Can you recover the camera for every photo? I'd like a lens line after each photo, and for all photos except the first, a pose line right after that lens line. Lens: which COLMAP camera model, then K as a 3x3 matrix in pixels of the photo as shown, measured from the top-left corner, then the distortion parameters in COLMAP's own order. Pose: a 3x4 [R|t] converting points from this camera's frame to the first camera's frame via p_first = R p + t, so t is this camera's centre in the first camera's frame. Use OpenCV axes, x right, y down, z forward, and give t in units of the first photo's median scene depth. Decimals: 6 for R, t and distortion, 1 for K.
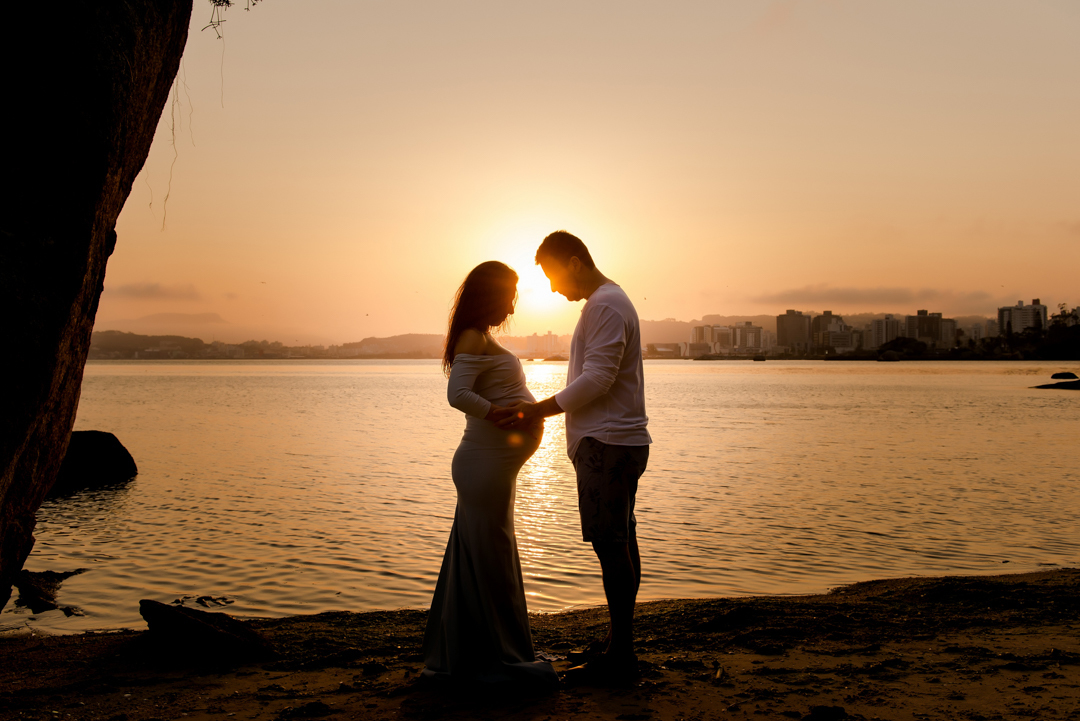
lens RADIAL K [[975.7, 0, 535.9], [0, 975.7, 362.1], [0, 0, 1]] dist [-0.011026, 0.000000]
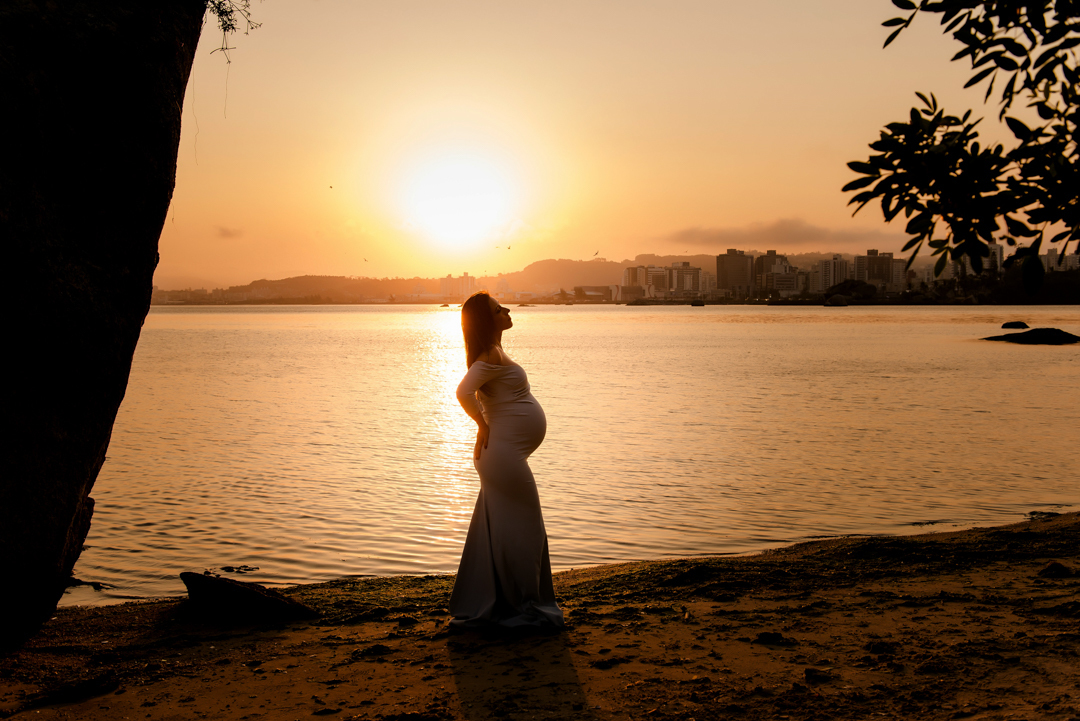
lens RADIAL K [[1092.3, 0, 542.7], [0, 1092.3, 357.8], [0, 0, 1]] dist [0.007394, 0.000000]
pose [[0.996396, -0.007942, 0.084448, -0.088594], [0.003970, 0.998883, 0.047095, -0.065129], [-0.084727, -0.046590, 0.995314, -0.296163]]
